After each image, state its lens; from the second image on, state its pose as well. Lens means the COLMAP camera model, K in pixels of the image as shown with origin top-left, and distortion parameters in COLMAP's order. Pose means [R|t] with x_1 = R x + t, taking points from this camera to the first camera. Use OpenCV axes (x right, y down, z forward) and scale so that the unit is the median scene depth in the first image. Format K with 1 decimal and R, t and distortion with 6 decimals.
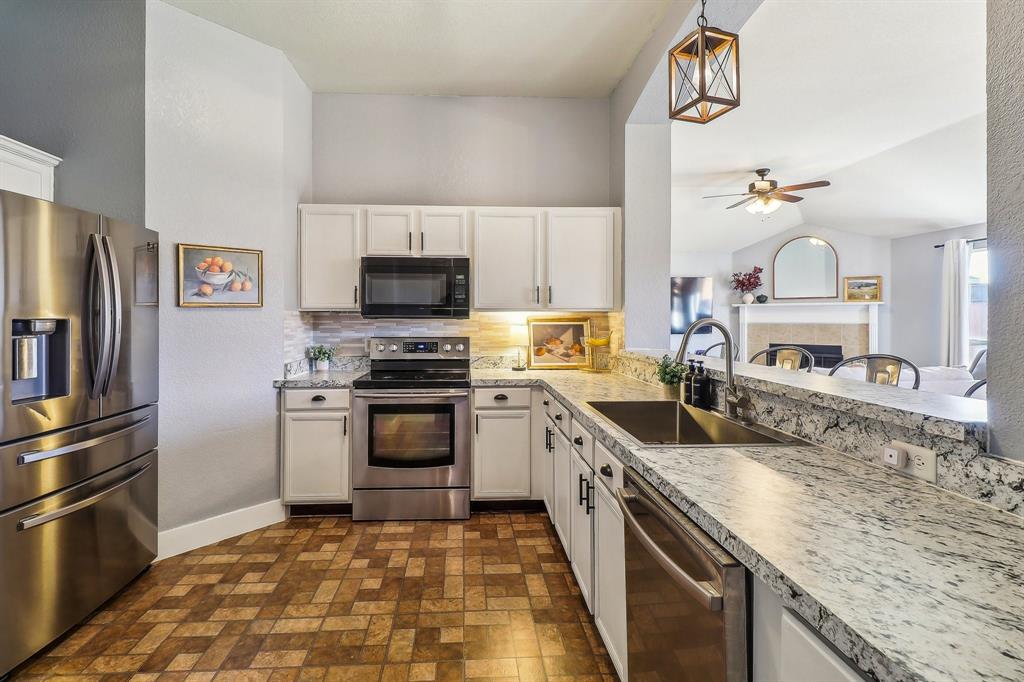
lens RADIAL K [[476.5, 0, 485.6], [0, 476.5, 314.0], [0, 0, 1]] dist [0.000497, -0.002592]
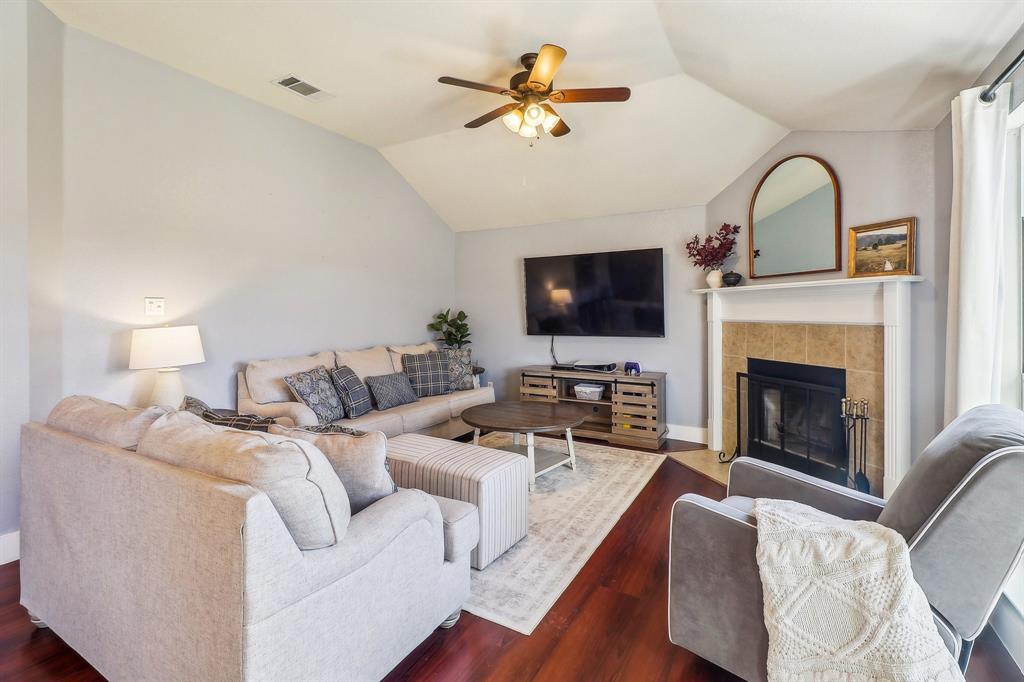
lens RADIAL K [[476.5, 0, 483.2], [0, 476.5, 315.0], [0, 0, 1]] dist [0.000497, -0.002592]
pose [[0.829855, 0.001363, -0.557978, 0.708174], [0.007622, 0.999876, 0.013779, 0.001749], [0.557927, -0.015688, 0.829742, 0.388359]]
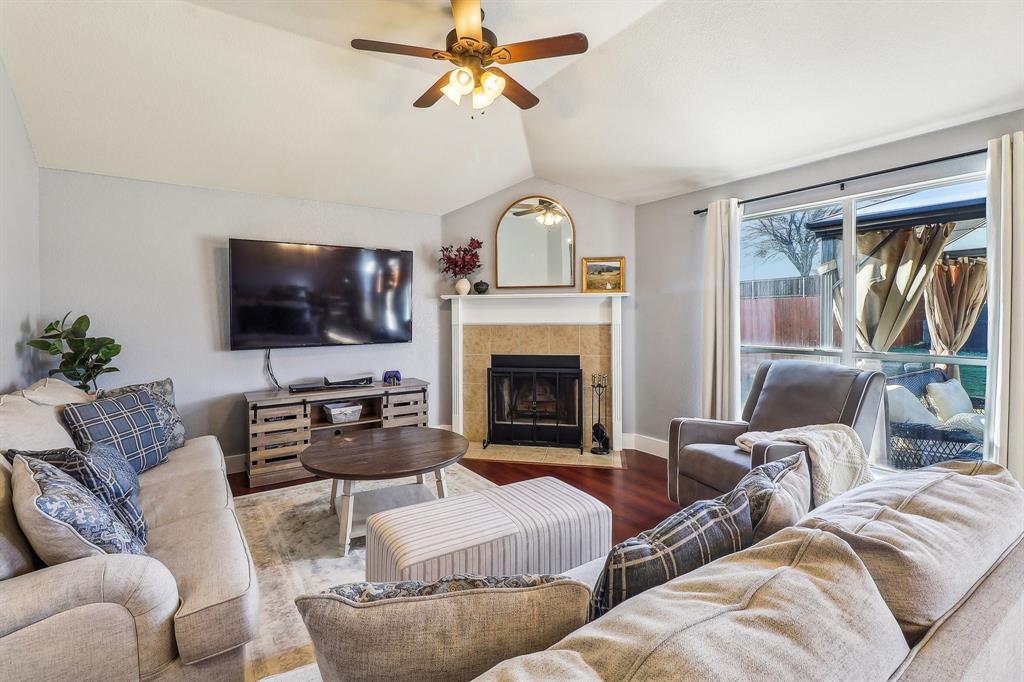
lens RADIAL K [[476.5, 0, 505.7], [0, 476.5, 317.3], [0, 0, 1]] dist [0.000497, -0.002592]
pose [[0.852898, -0.007071, 0.522029, 0.288254], [0.001526, 0.999938, 0.011051, 0.002603], [-0.522075, -0.008628, 0.852856, 0.457038]]
